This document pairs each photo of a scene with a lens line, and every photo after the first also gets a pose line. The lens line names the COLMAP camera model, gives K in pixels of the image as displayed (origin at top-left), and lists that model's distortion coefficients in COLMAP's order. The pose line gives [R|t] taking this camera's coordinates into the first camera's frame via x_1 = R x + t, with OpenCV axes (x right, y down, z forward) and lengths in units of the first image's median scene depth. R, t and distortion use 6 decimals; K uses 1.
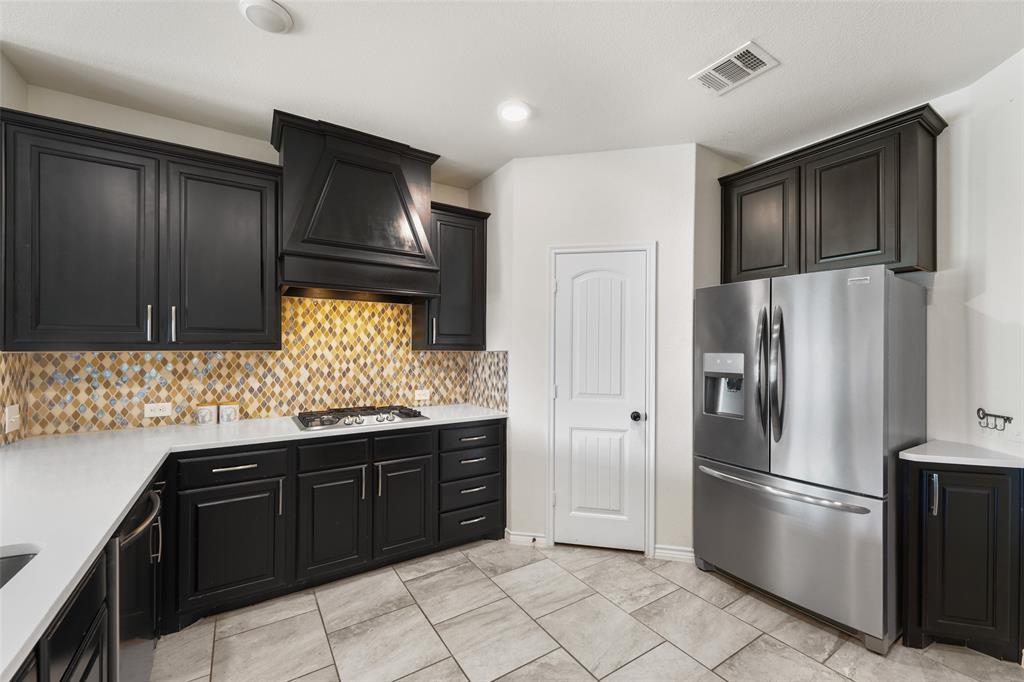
lens RADIAL K [[410.7, 0, 510.4], [0, 410.7, 351.7], [0, 0, 1]] dist [0.001239, 0.000243]
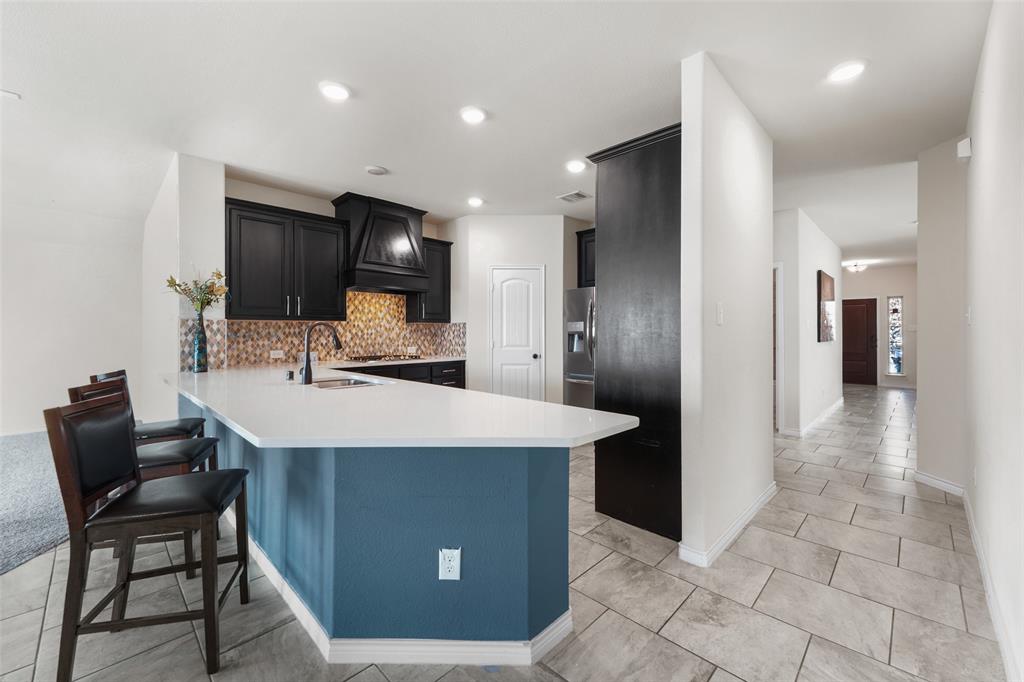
lens RADIAL K [[410.7, 0, 509.8], [0, 410.7, 333.3], [0, 0, 1]] dist [0.001239, 0.000243]
pose [[0.974873, -0.007193, 0.222643, -0.231074], [0.008493, 0.999952, -0.004881, 0.058586], [-0.222598, 0.006649, 0.974888, -0.824658]]
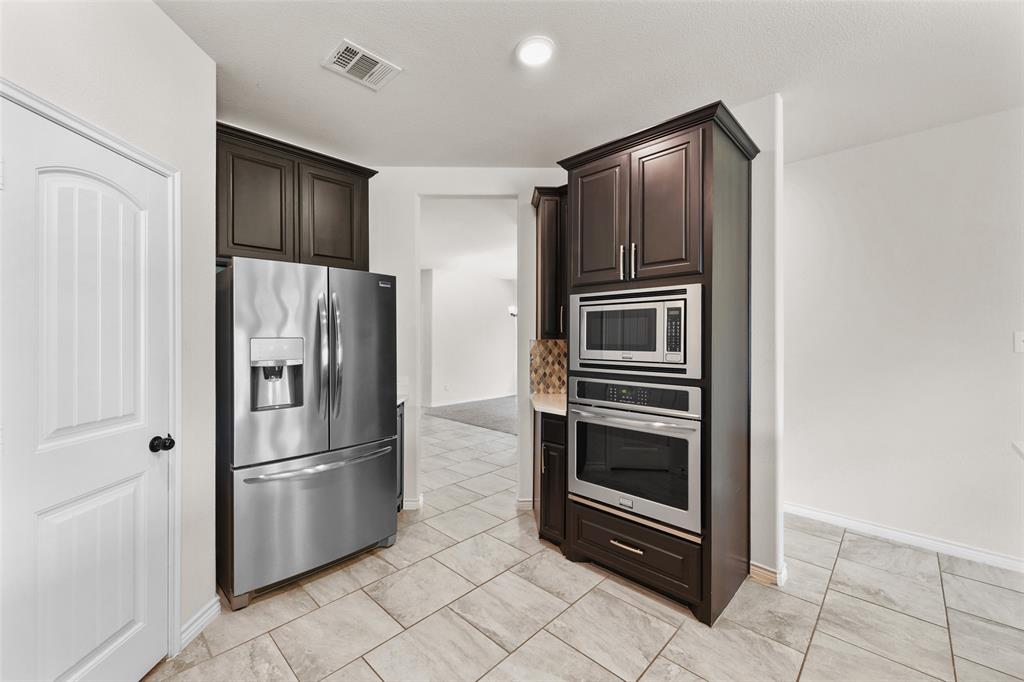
lens RADIAL K [[410.7, 0, 505.8], [0, 410.7, 335.9], [0, 0, 1]] dist [0.001239, 0.000243]
pose [[-0.220902, -0.007376, 0.975268, -0.399876], [0.005945, 0.999943, 0.008909, -0.005374], [-0.975278, 0.007766, -0.220845, 0.625303]]
